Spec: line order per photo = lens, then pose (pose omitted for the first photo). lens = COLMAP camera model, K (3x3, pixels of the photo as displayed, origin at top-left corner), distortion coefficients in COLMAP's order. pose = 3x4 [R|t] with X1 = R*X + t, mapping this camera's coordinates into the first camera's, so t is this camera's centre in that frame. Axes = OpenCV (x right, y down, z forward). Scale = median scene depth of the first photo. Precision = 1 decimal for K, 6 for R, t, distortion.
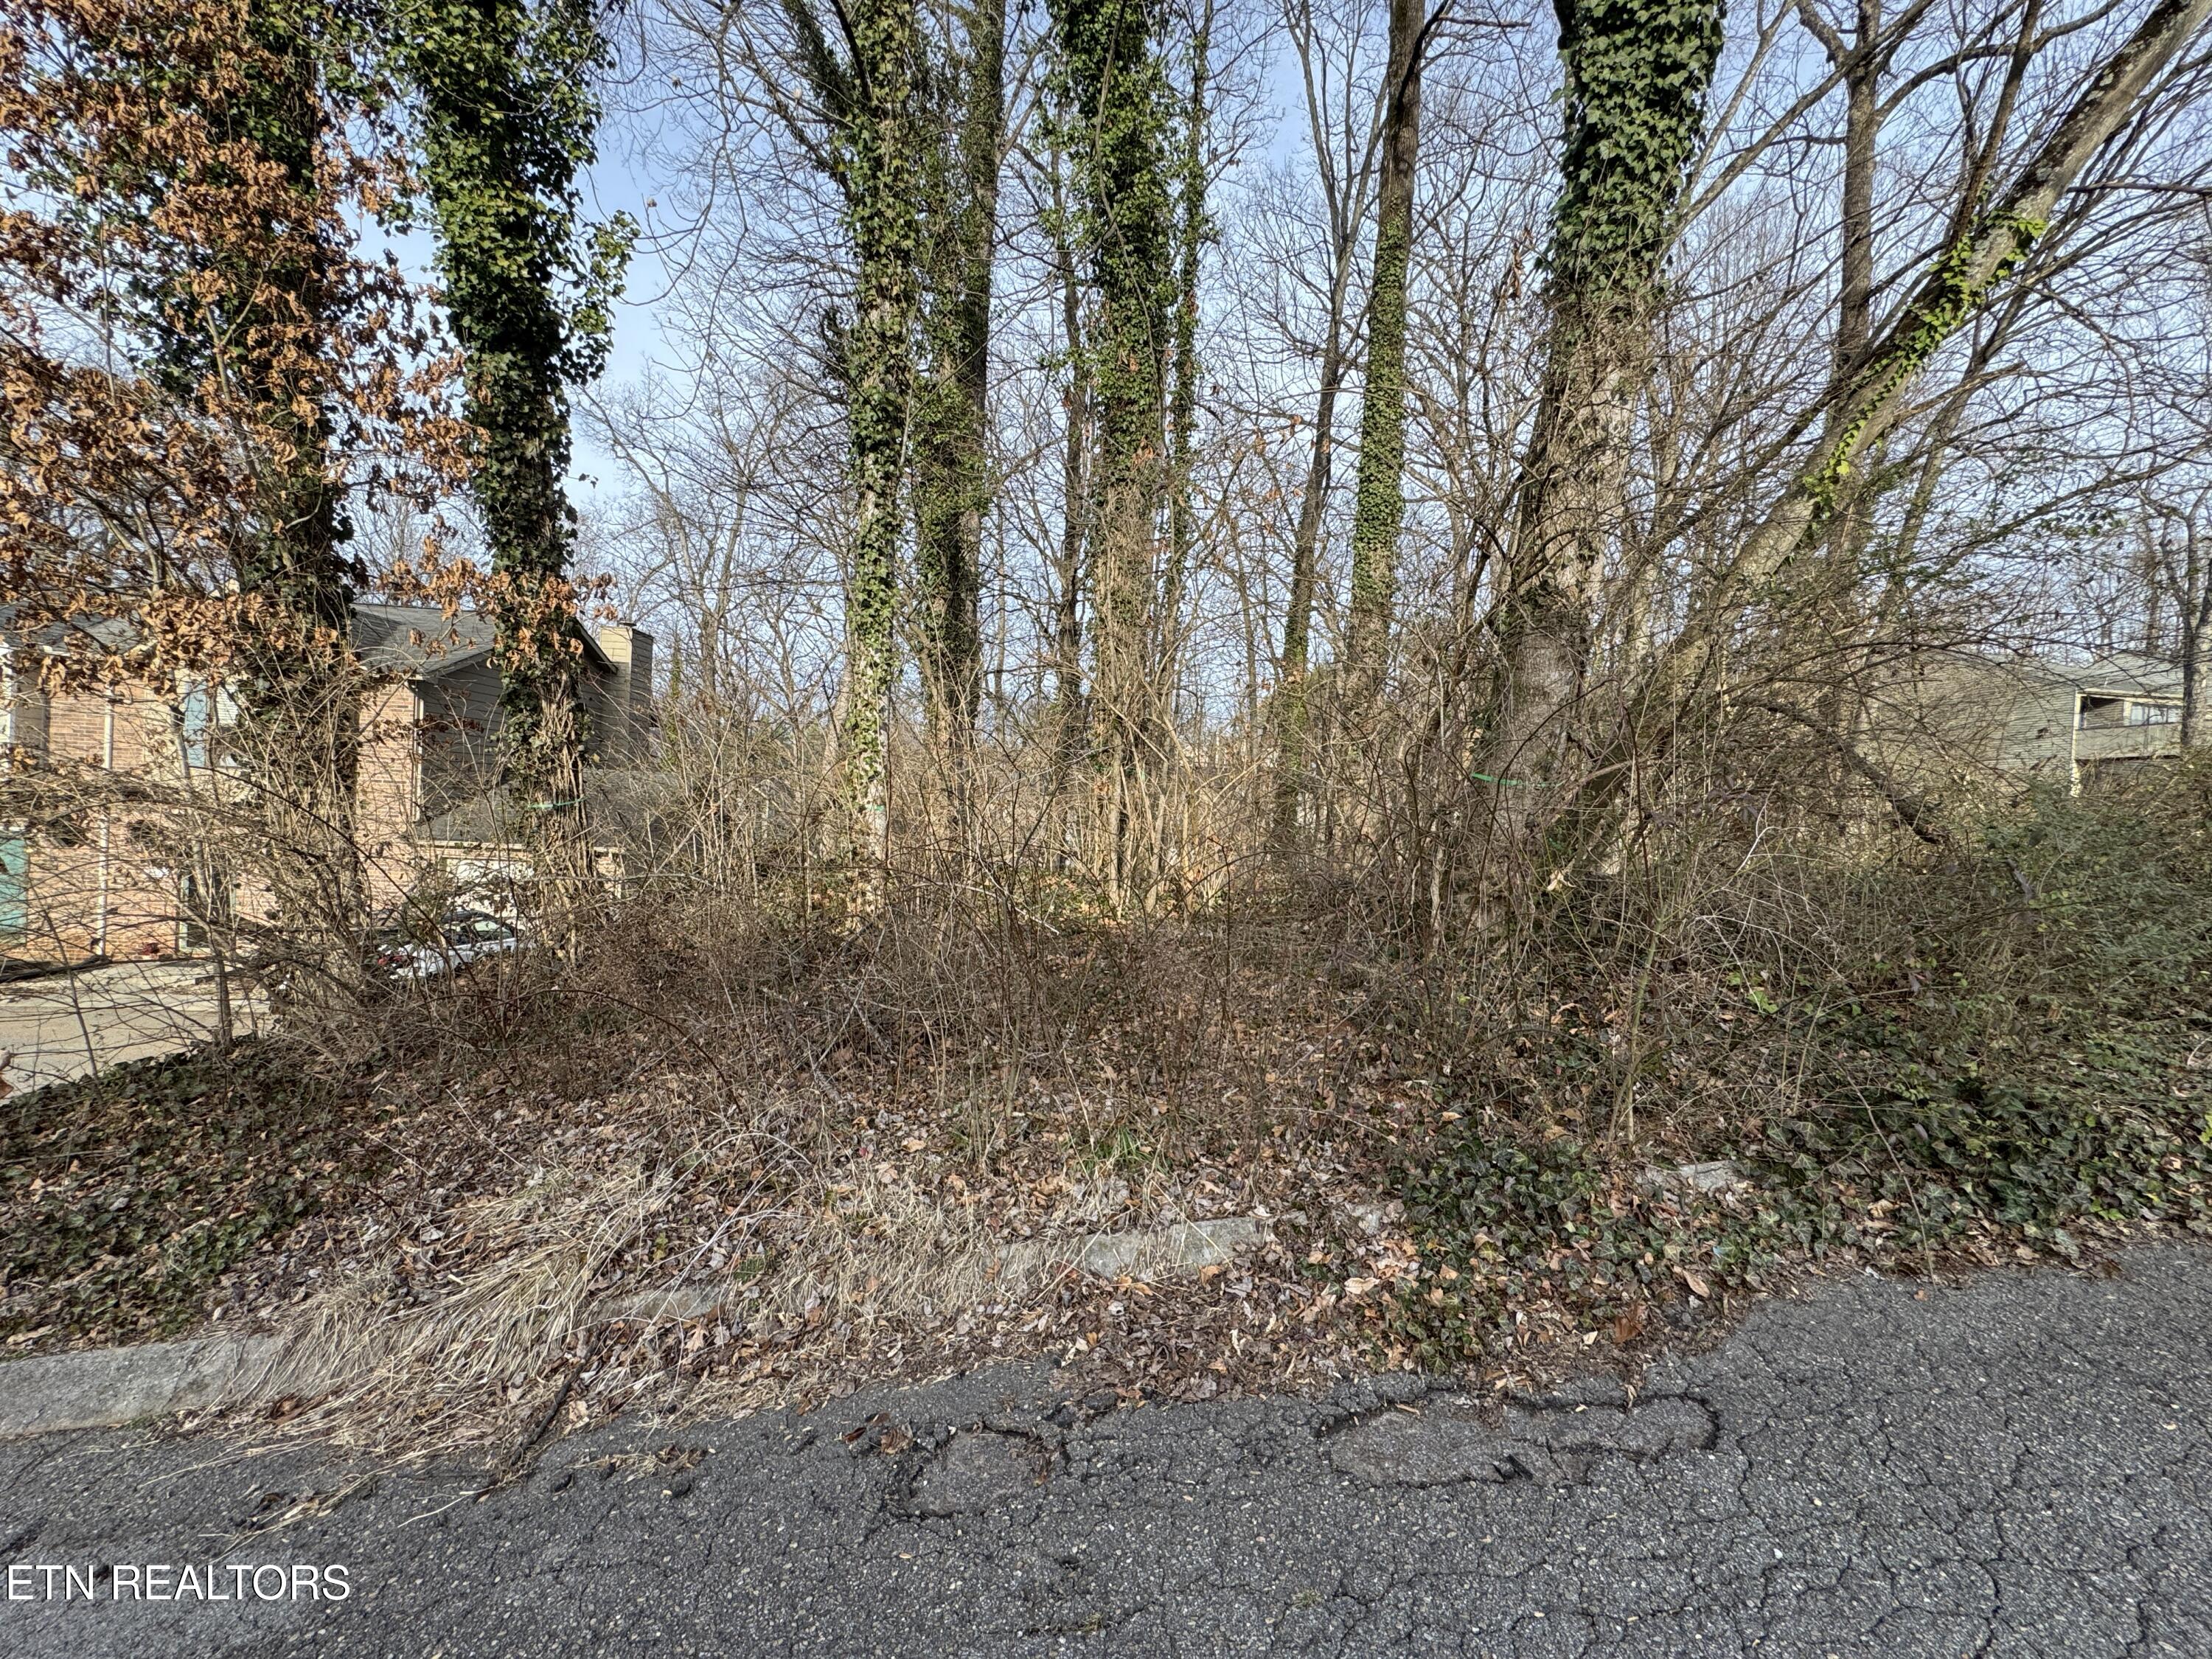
lens RADIAL K [[884.0, 0, 1107.5], [0, 884.0, 831.6], [0, 0, 1]] dist [-0.007459, 0.001474]
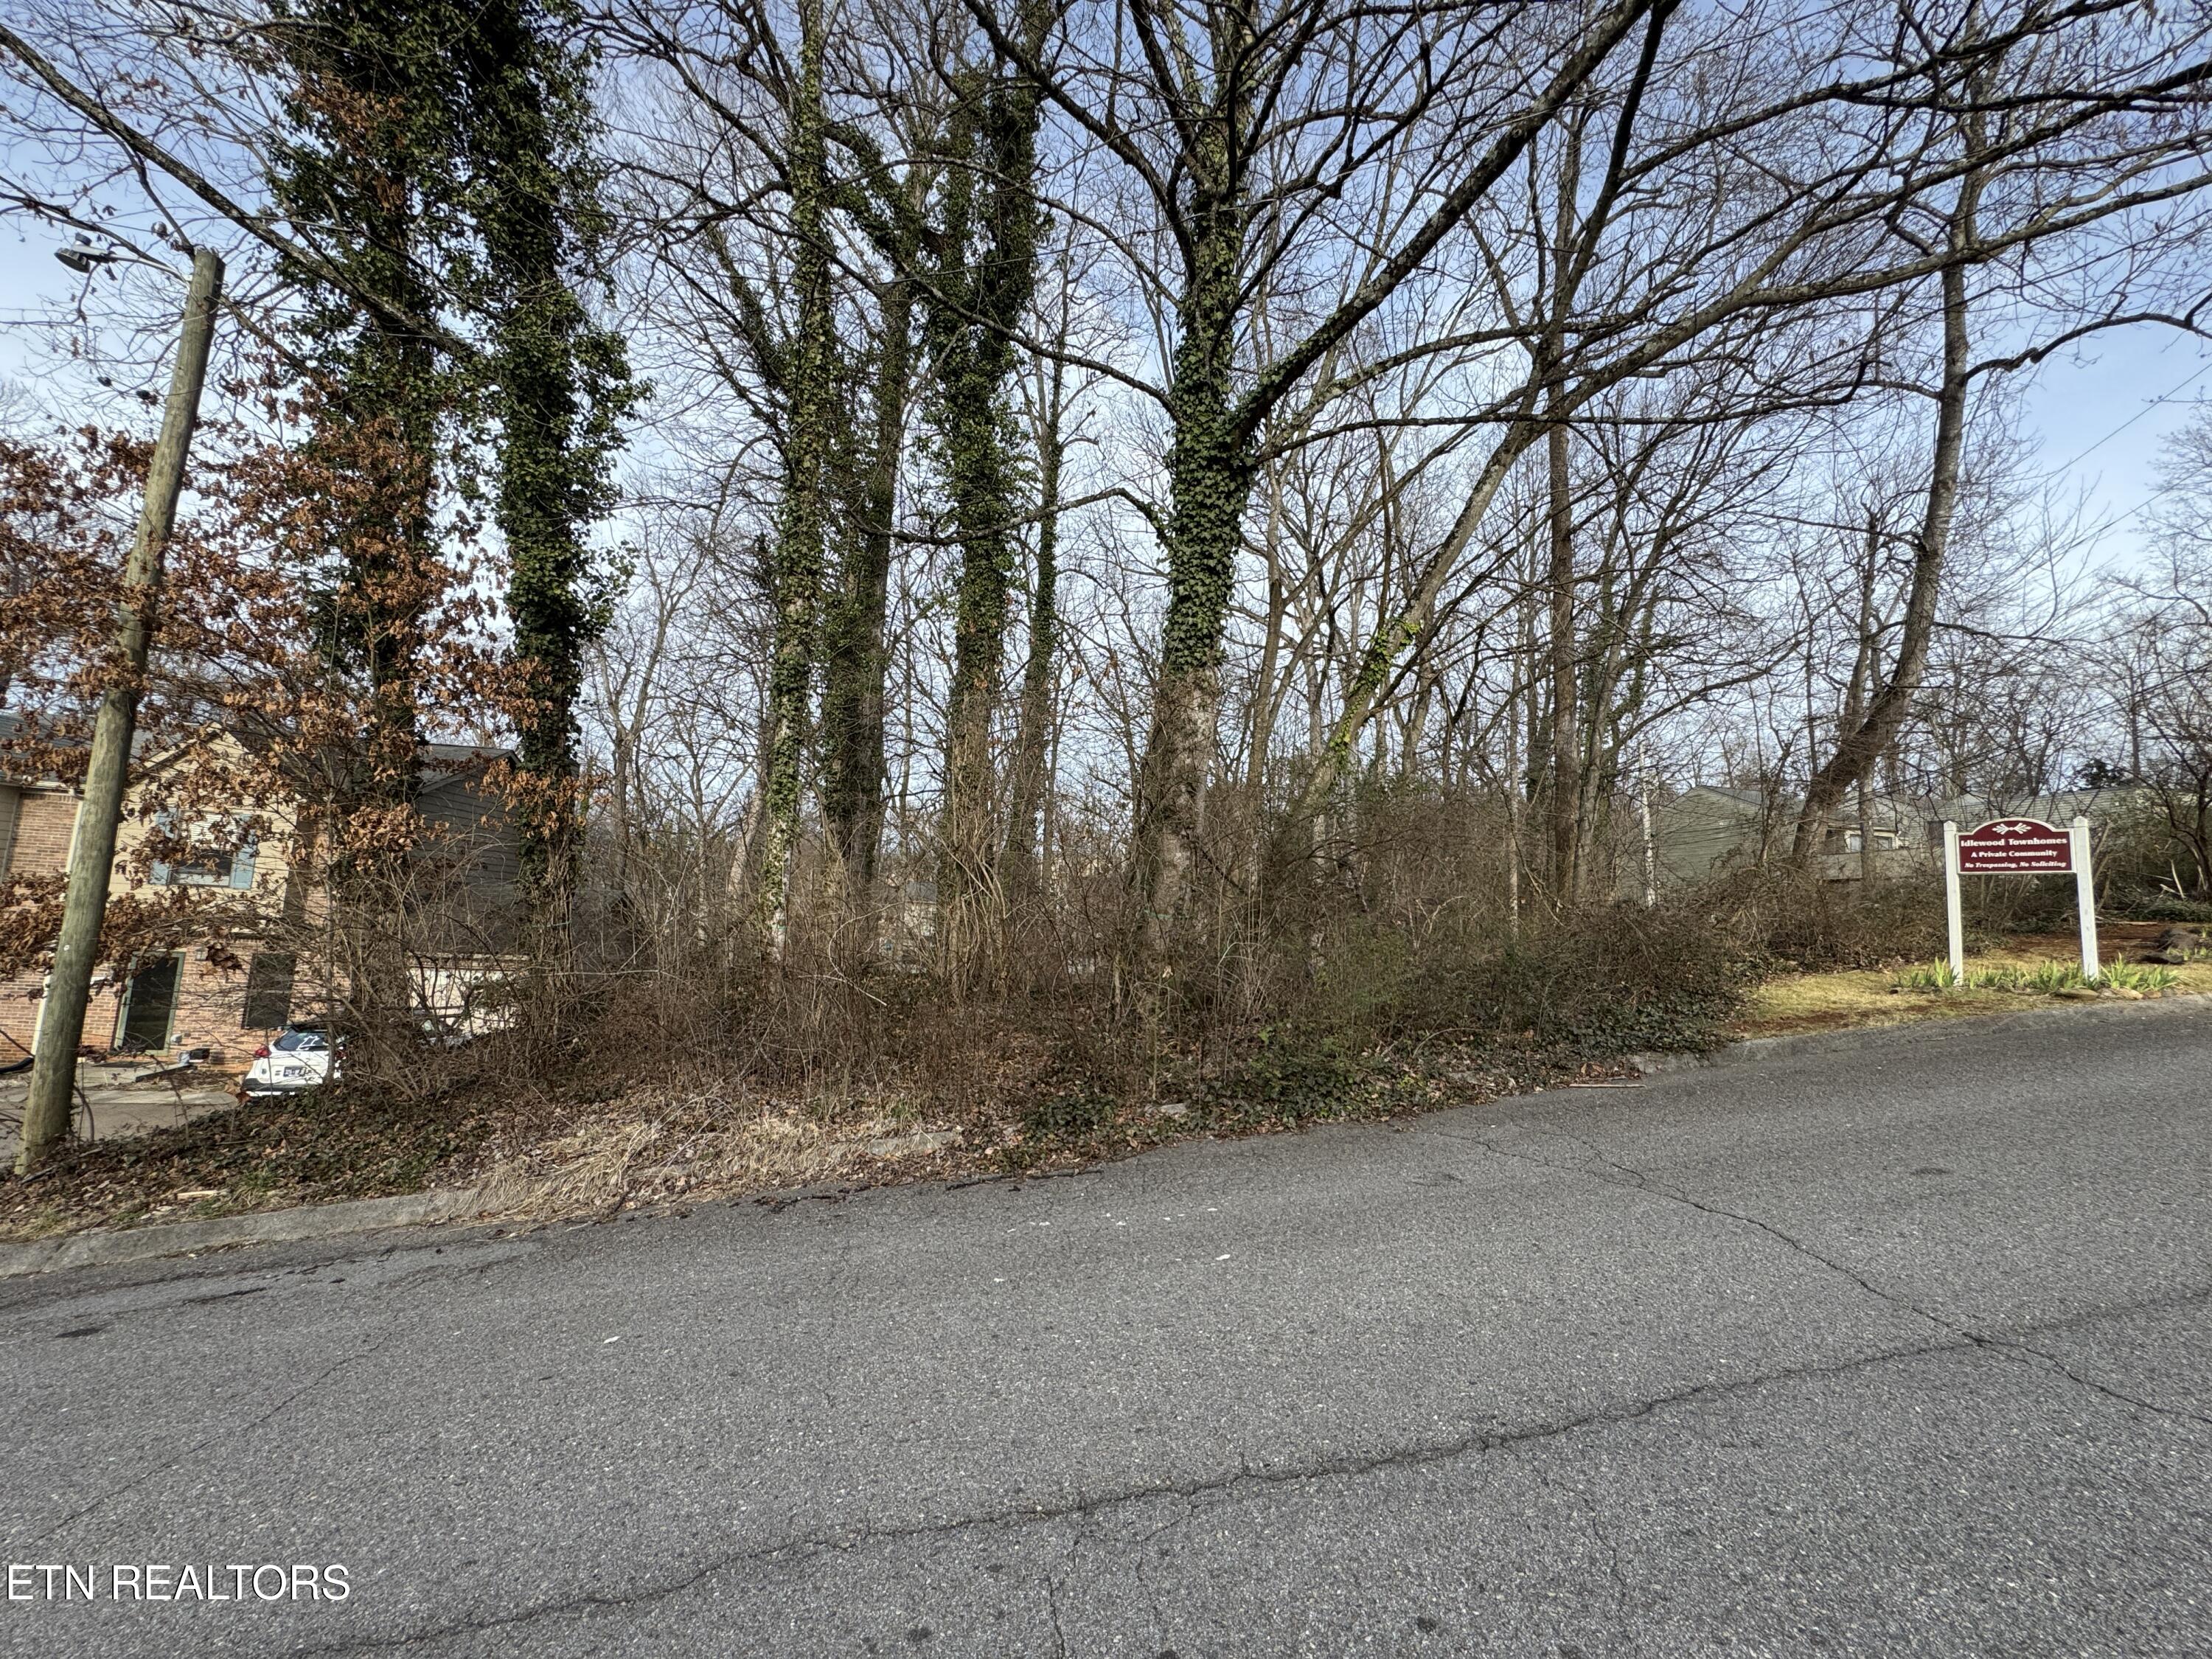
lens RADIAL K [[884.0, 0, 1103.4], [0, 884.0, 828.3], [0, 0, 1]] dist [-0.007459, 0.001474]
pose [[0.995611, 0.012073, 0.092807, 0.181565], [-0.000076, 0.991748, -0.128202, -0.004255], [-0.093589, 0.127632, 0.987396, -0.691088]]
